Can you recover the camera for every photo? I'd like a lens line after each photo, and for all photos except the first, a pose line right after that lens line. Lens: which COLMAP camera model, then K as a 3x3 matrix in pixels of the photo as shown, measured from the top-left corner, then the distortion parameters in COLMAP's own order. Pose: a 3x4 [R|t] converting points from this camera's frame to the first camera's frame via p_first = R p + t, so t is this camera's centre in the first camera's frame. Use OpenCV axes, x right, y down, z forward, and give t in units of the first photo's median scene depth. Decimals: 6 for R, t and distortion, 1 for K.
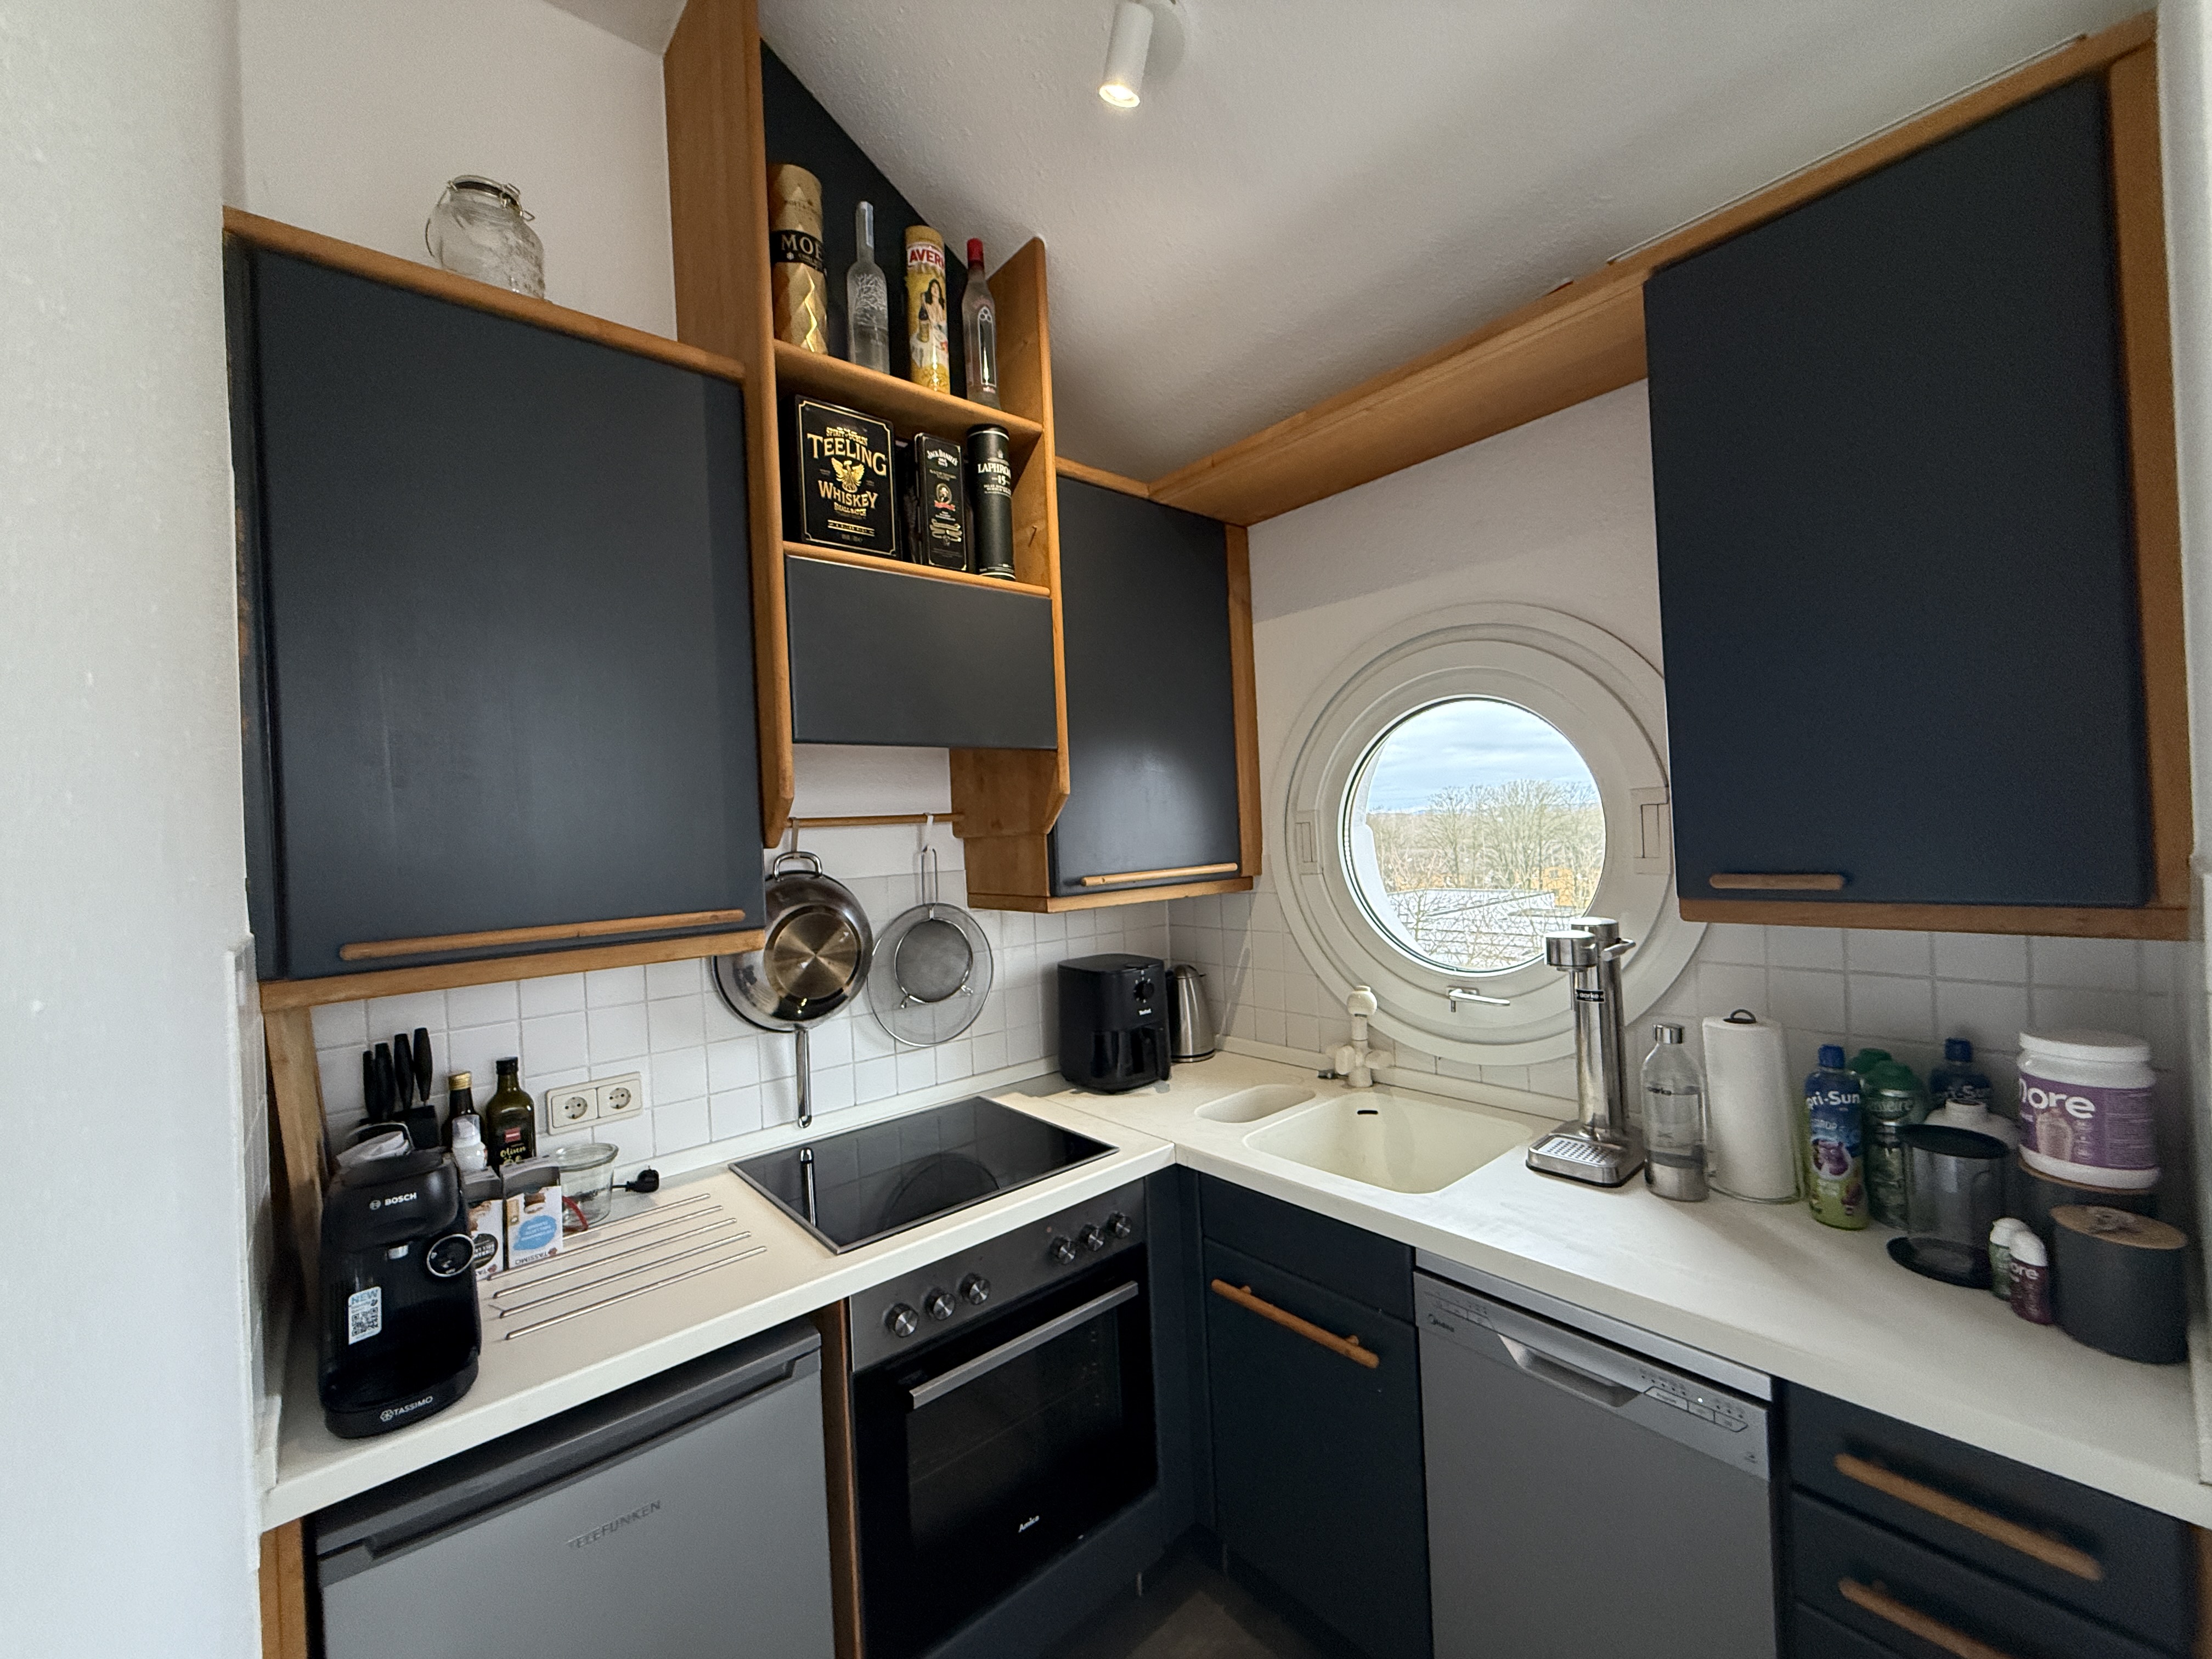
lens RADIAL K [[881.6, 0, 1096.0], [0, 881.6, 830.4], [0, 0, 1]] dist [0.001478, -0.000117]
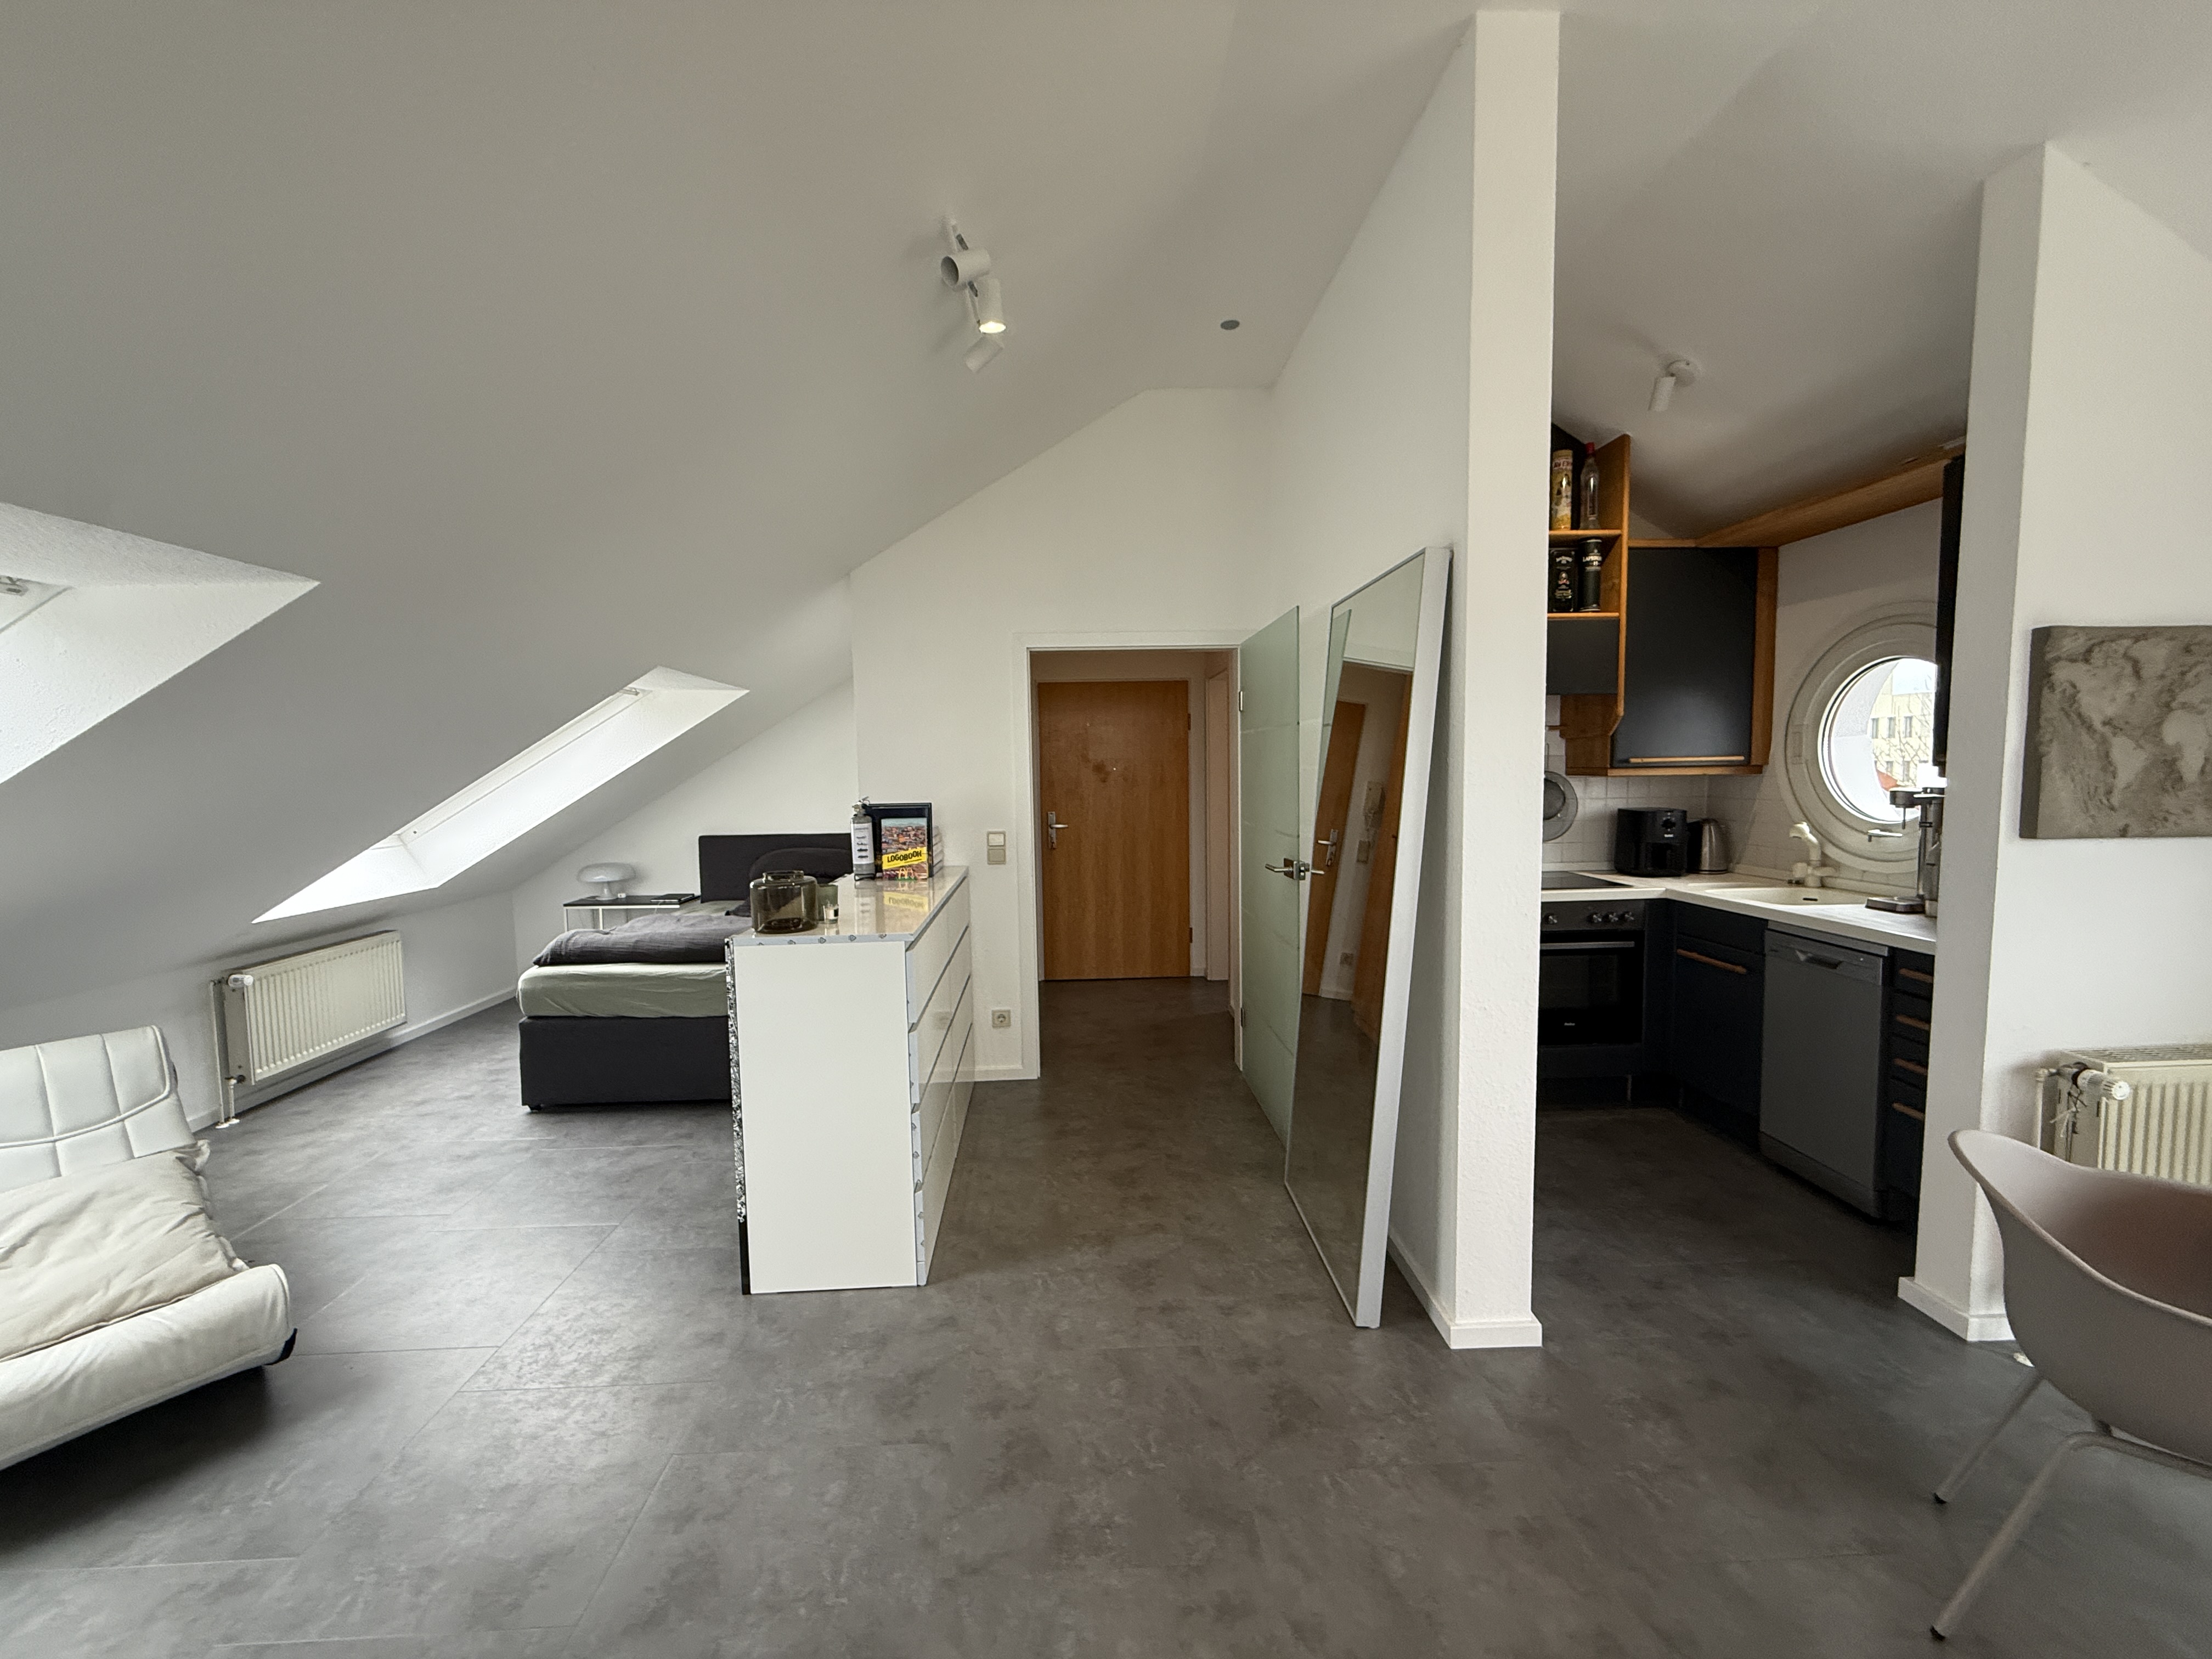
lens RADIAL K [[881.6, 0, 1091.4], [0, 881.6, 831.7], [0, 0, 1]] dist [0.001478, -0.000117]
pose [[0.782384, 0.079660, -0.617681, 0.279143], [-0.019474, 0.994430, 0.103581, 0.035817], [0.622492, -0.069011, 0.779577, -1.318318]]
